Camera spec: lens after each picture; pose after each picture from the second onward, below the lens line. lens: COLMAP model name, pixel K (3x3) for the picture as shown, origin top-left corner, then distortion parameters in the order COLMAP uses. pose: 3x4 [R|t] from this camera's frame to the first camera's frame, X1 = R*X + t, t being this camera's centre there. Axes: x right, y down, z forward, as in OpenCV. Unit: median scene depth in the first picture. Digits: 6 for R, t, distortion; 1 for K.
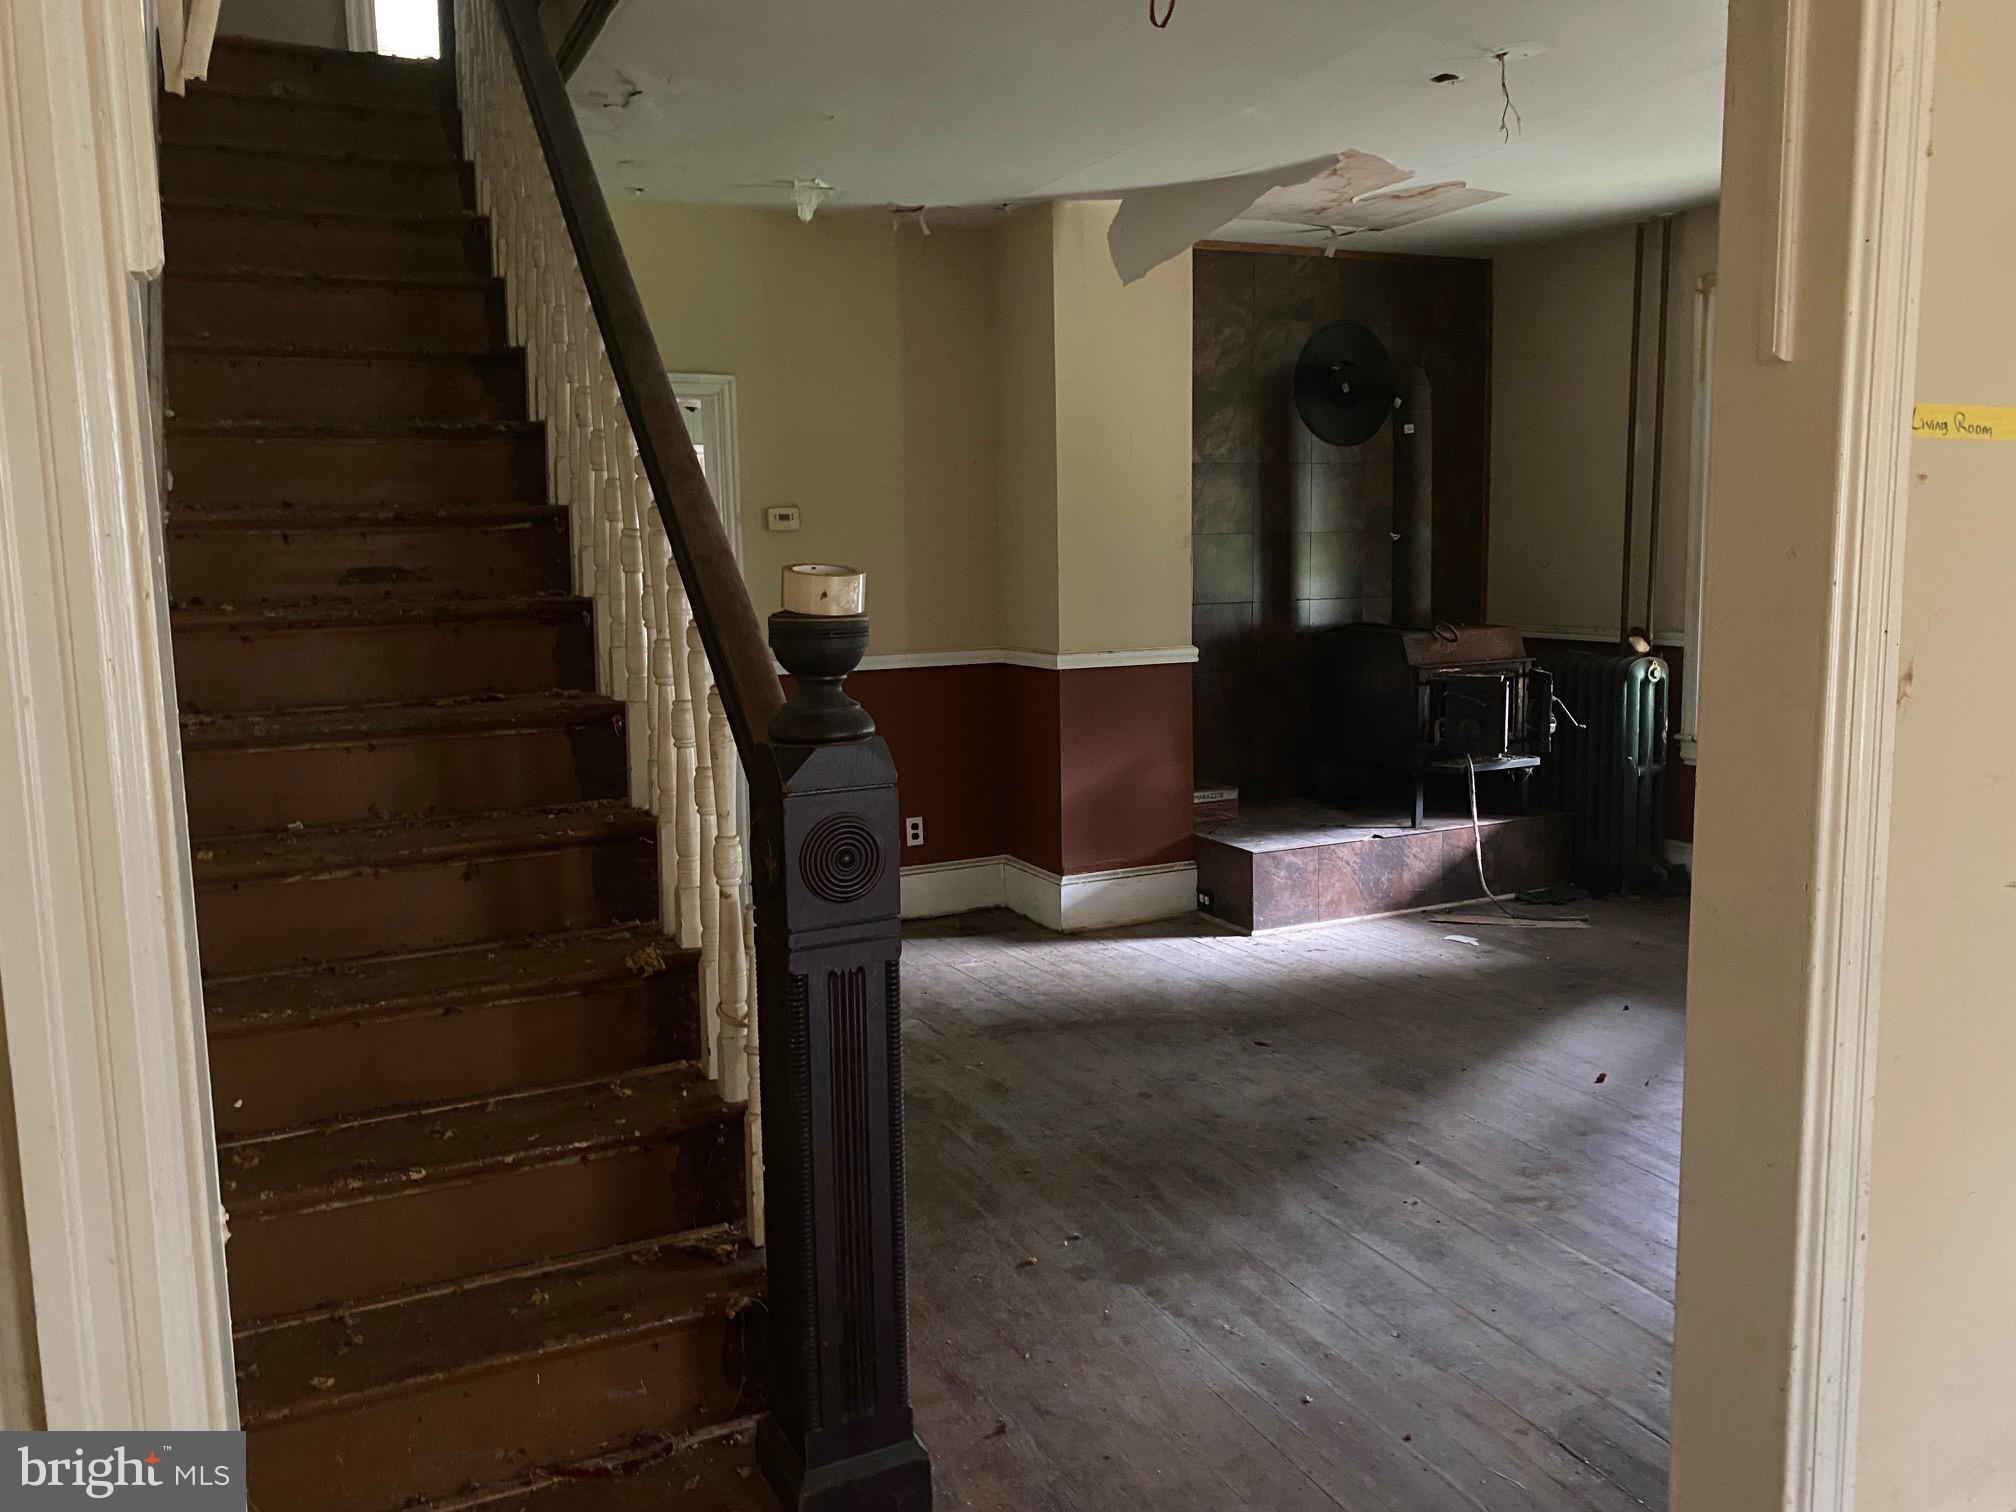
lens RADIAL K [[1540.4, 0, 1008.0], [0, 1540.4, 756.0], [0, 0, 1]] dist [0.027480, -0.005786]
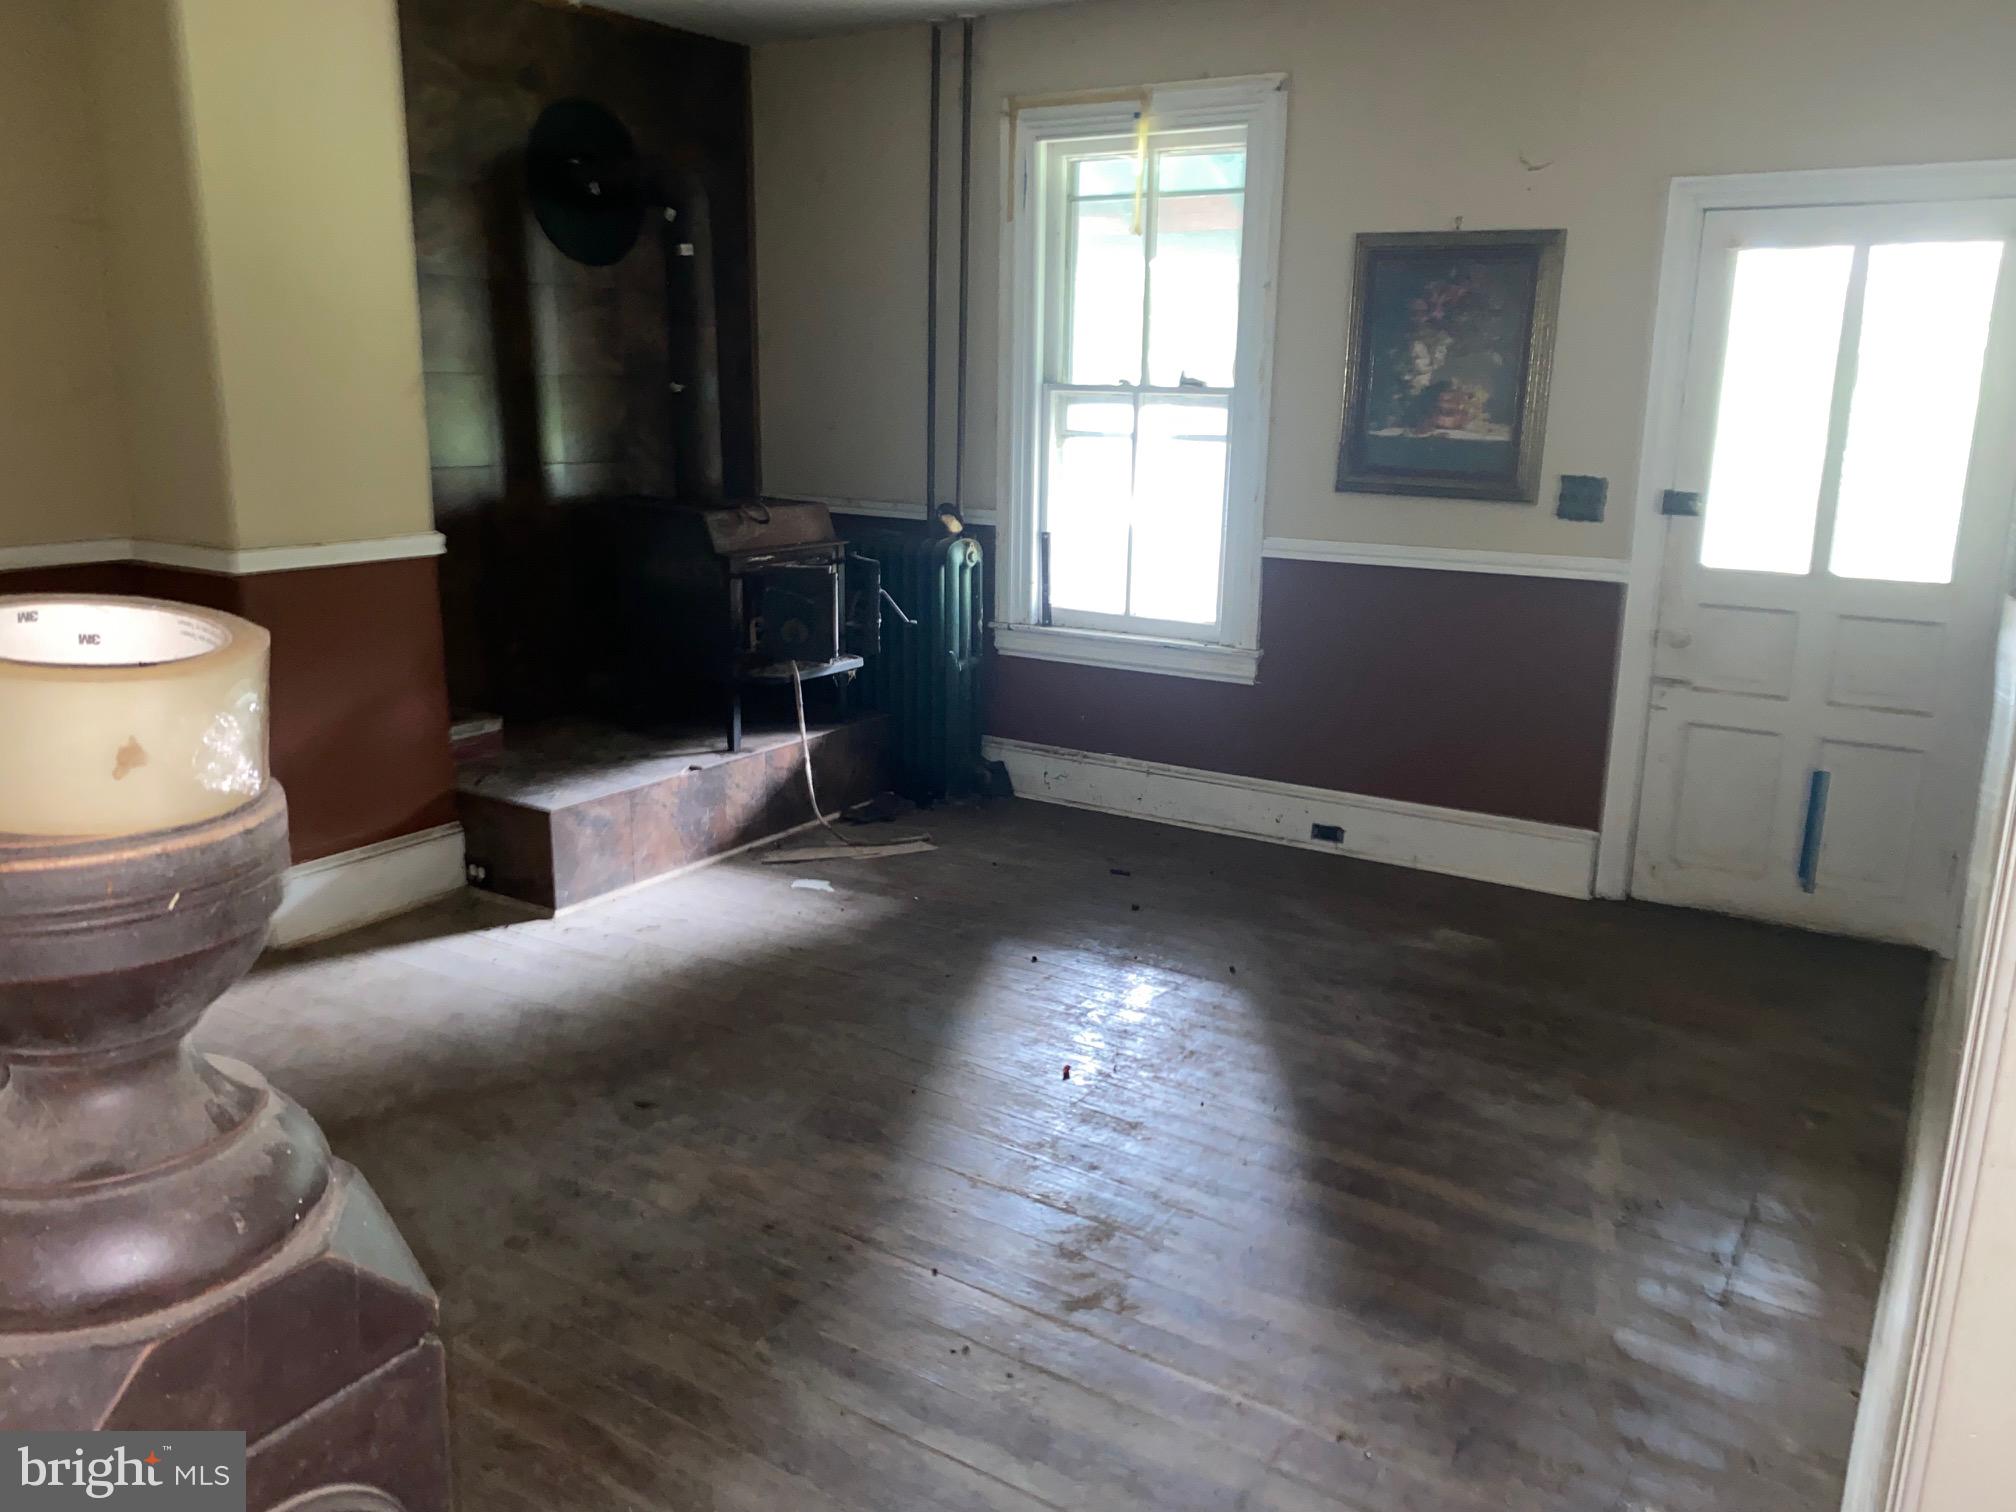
lens RADIAL K [[1496.8, 0, 1008.0], [0, 1496.8, 756.0], [0, 0, 1]] dist [0.090211, -0.218624]
pose [[0.838834, -0.096260, 0.535809, -0.044915], [0.035108, 0.991759, 0.123210, -0.045358], [-0.543254, -0.084541, 0.835301, 0.249398]]
